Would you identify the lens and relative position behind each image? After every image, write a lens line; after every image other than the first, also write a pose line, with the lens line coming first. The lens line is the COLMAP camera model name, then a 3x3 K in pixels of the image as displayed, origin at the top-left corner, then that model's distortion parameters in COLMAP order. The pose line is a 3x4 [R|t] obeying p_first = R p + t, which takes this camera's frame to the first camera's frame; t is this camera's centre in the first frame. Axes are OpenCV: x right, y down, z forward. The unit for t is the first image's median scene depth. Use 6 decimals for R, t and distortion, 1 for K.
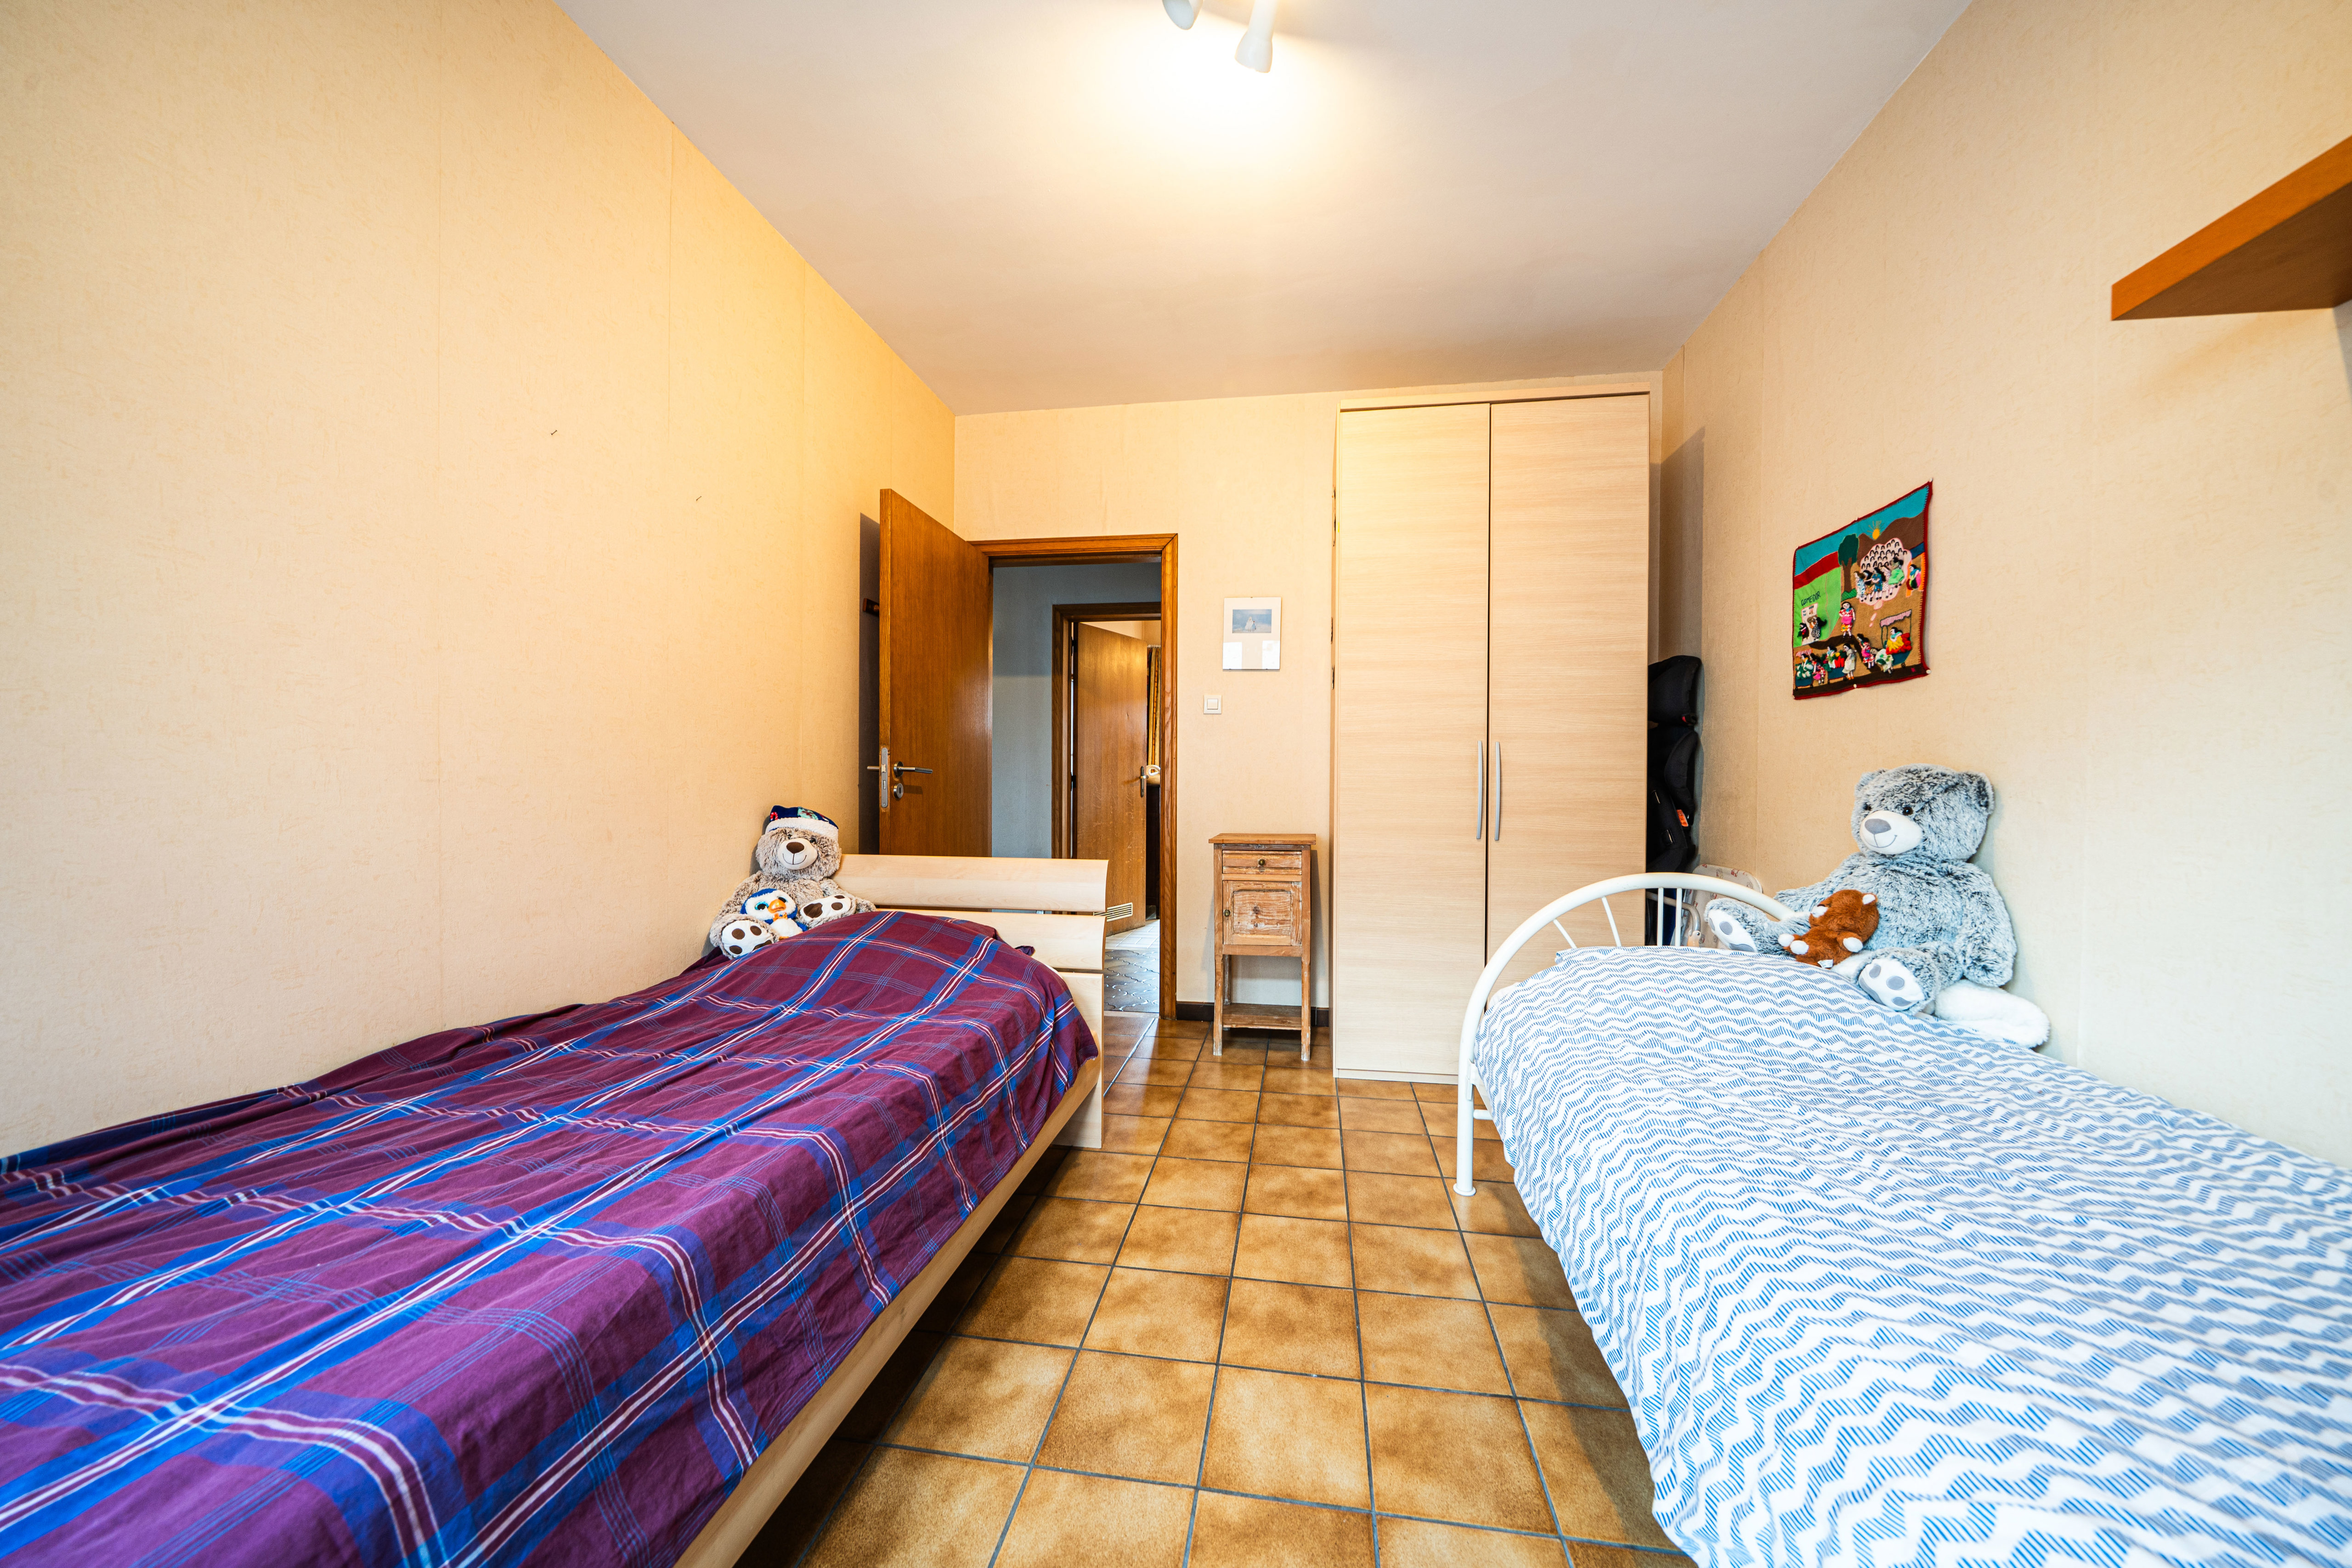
lens RADIAL K [[801.6, 0, 1186.3], [0, 801.6, 792.4], [0, 0, 1]] dist [-0.006922, -0.000733]
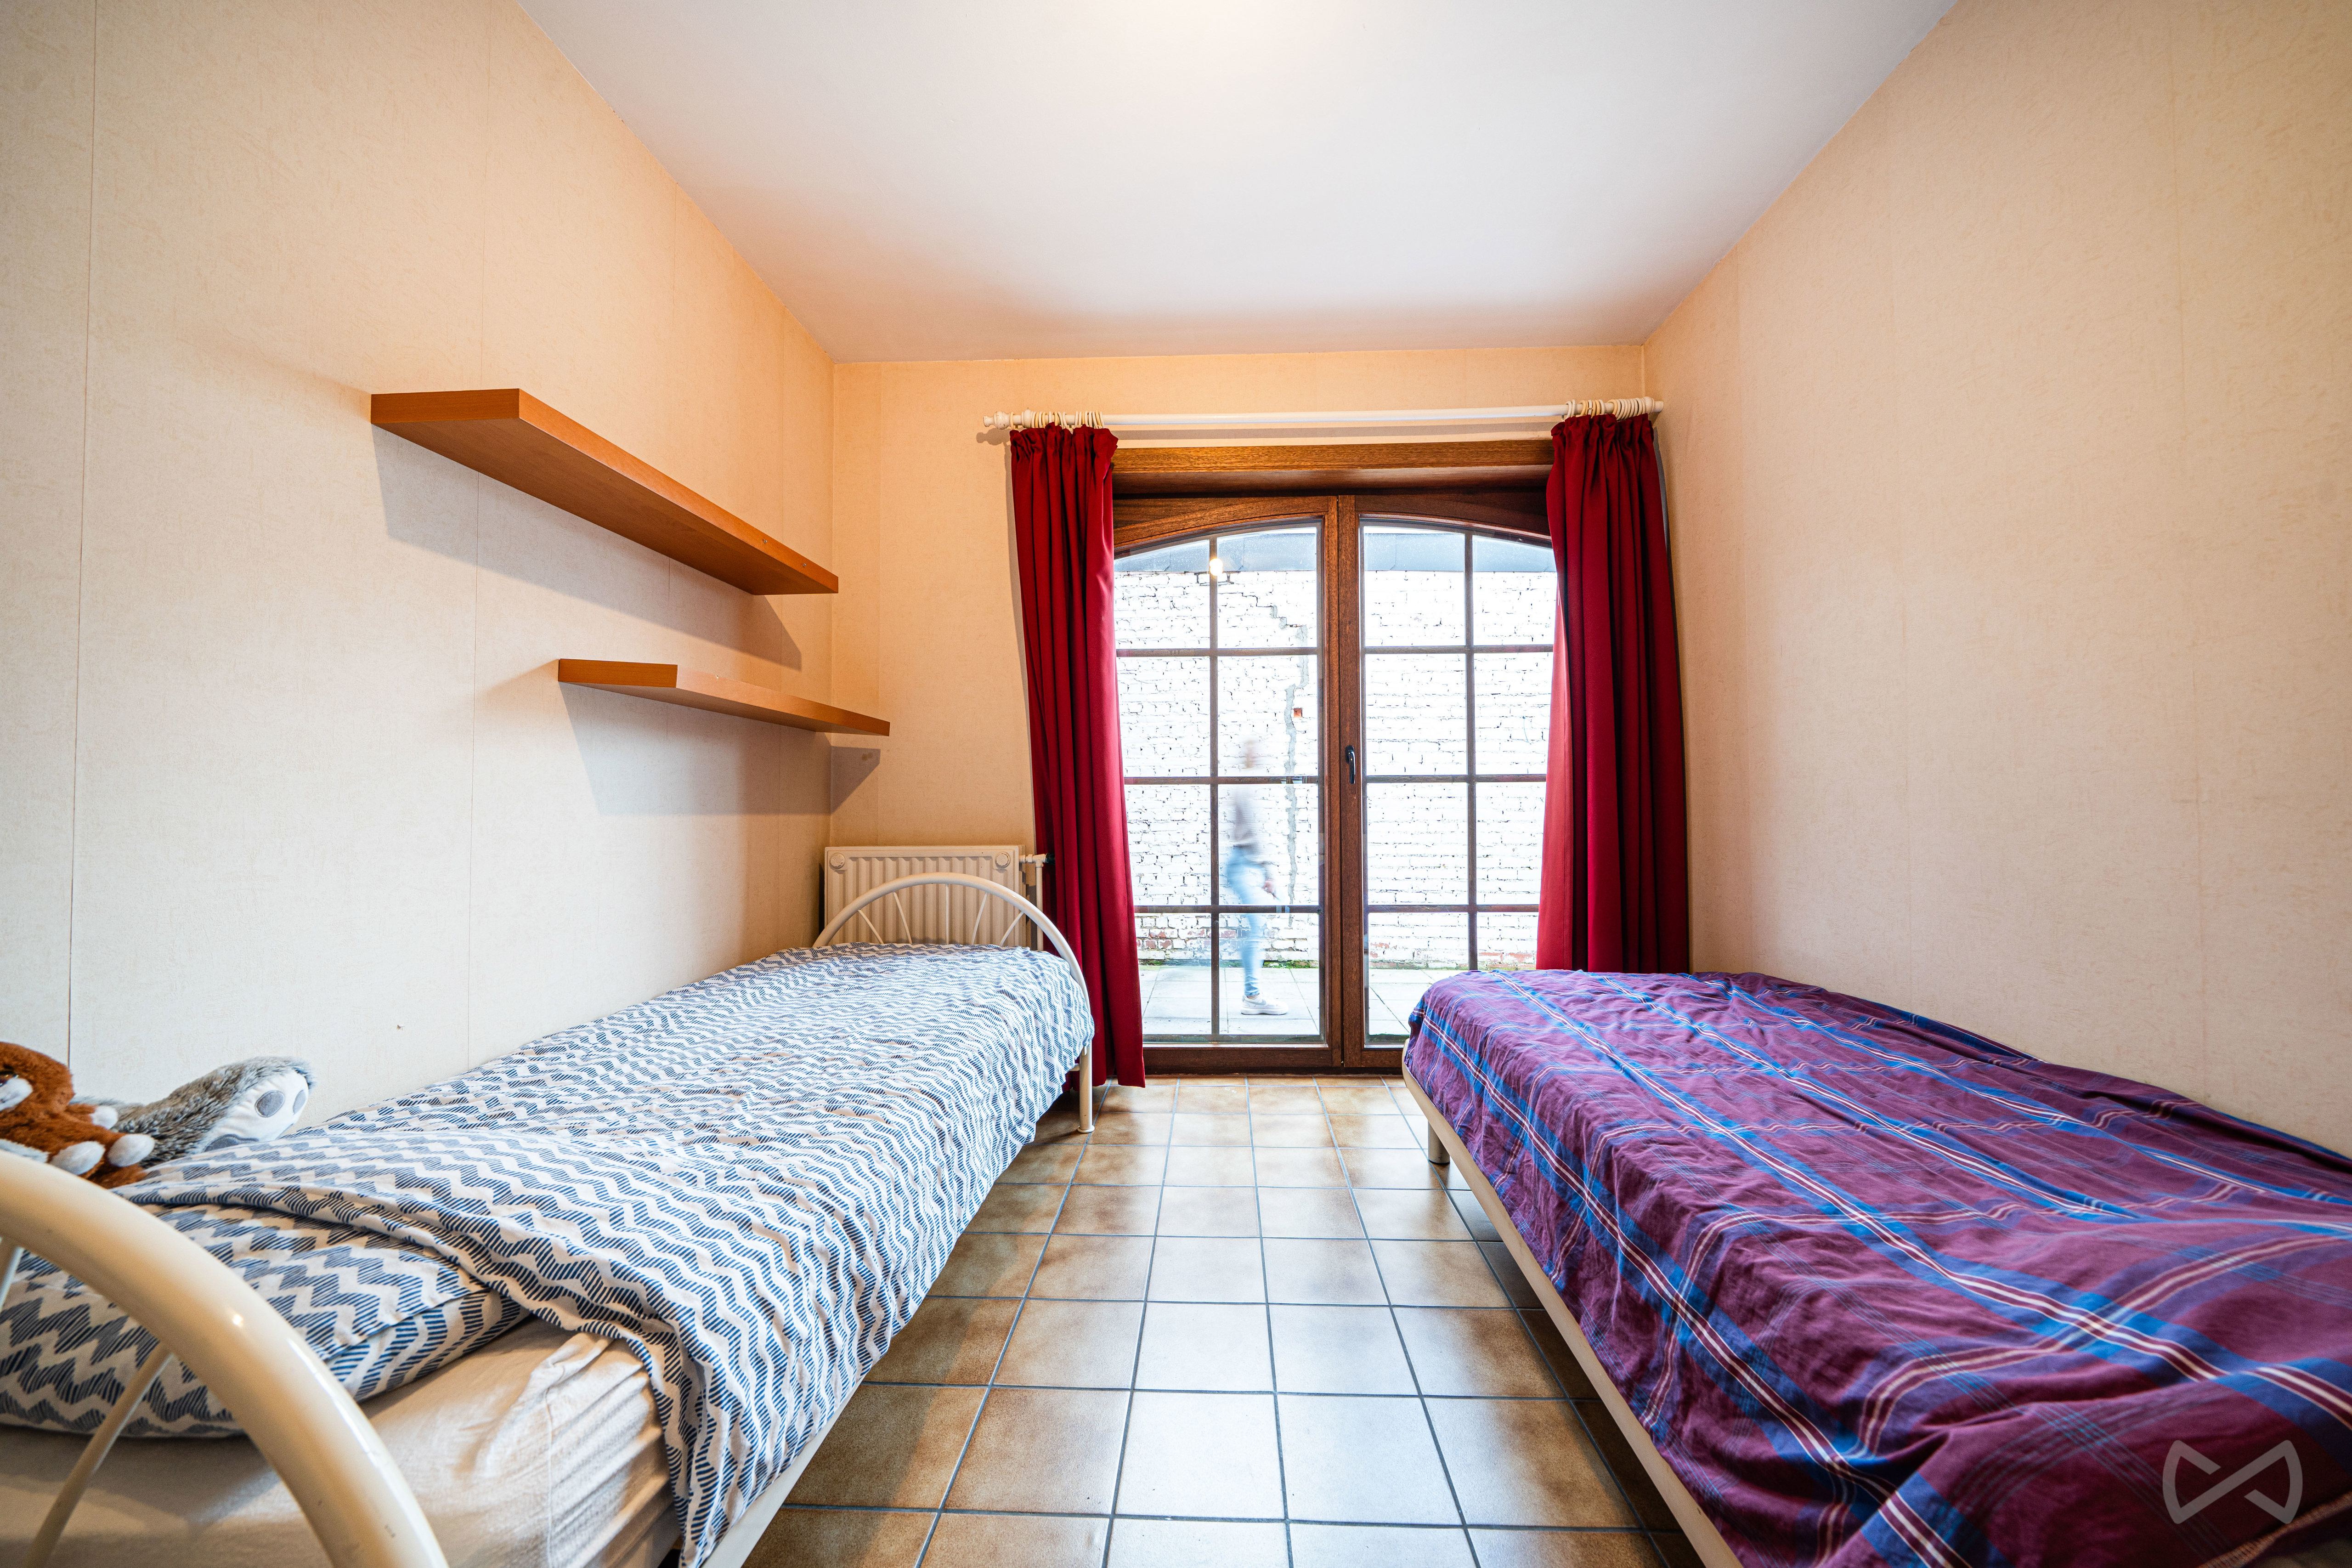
lens RADIAL K [[801.6, 0, 1184.1], [0, 801.6, 791.7], [0, 0, 1]] dist [-0.006922, -0.000733]
pose [[-0.995287, -0.002664, -0.096941, 0.227950], [-0.001572, 0.999935, -0.011332, -0.013846], [0.096965, -0.011126, -0.995226, 1.836282]]
